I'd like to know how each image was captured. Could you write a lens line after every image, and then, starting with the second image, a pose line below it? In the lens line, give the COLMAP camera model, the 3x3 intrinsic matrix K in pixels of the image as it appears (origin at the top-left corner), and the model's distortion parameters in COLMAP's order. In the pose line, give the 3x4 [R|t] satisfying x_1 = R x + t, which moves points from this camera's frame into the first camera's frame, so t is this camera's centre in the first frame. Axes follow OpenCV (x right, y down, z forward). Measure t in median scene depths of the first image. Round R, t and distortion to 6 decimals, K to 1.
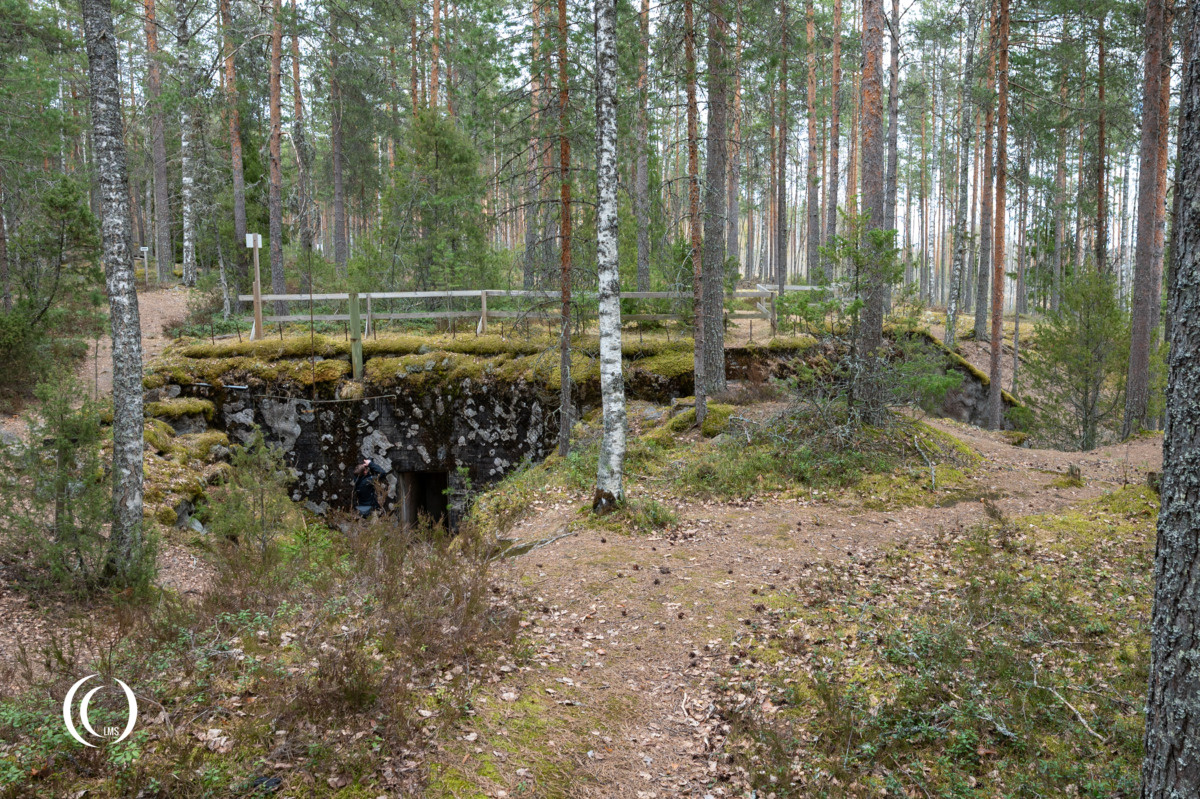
lens RADIAL K [[582.6, 0, 600.0], [0, 582.6, 399.5], [0, 0, 1]] dist [0.001931, 0.000264]
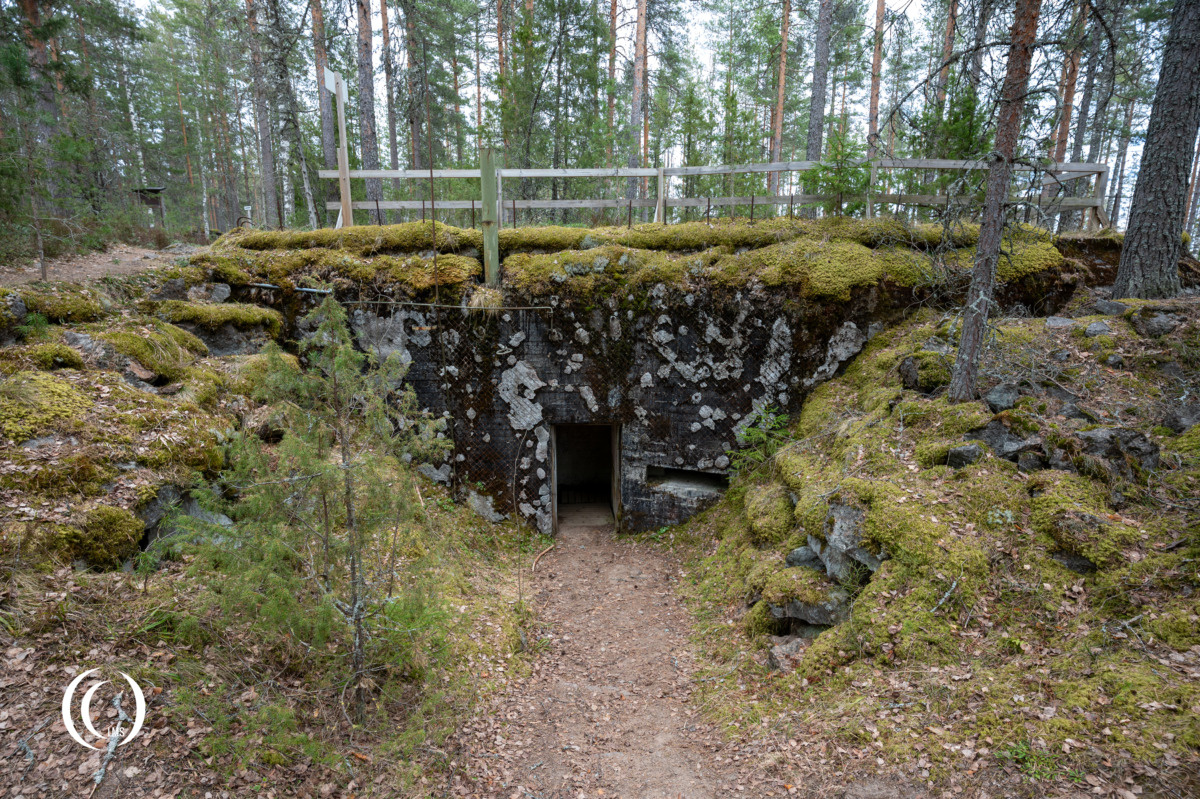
lens RADIAL K [[454.6, 0, 600.0], [0, 454.6, 399.5], [0, 0, 1]] dist [0.000525, 0.000061]
pose [[0.999038, 0.020073, -0.038982, -0.273058], [-0.017174, 0.997161, 0.073321, 0.057127], [0.040343, -0.072581, 0.996546, 0.481323]]
